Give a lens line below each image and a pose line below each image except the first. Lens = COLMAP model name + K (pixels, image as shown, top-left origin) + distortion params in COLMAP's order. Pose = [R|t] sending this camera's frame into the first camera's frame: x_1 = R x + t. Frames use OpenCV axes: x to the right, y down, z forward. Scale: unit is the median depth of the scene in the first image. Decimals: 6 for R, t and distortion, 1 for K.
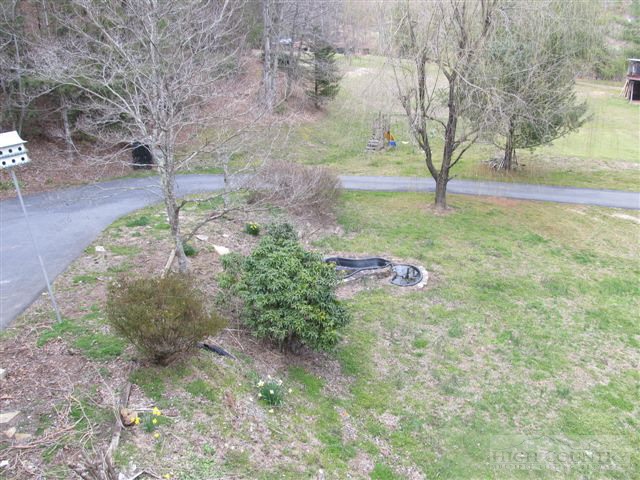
lens RADIAL K [[529.7, 0, 320.0], [0, 529.7, 240.0], [0, 0, 1]] dist [-0.055851, 0.017461]
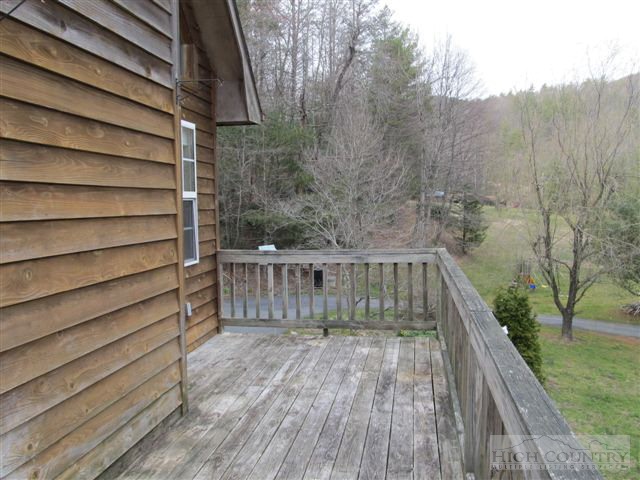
lens RADIAL K [[529.7, 0, 320.0], [0, 529.7, 240.0], [0, 0, 1]] dist [-0.055851, 0.017461]
pose [[0.960062, 0.044384, -0.276246, 0.013471], [-0.116432, 0.961163, -0.250219, 0.055102], [0.254412, 0.272389, 0.927943, -0.169002]]
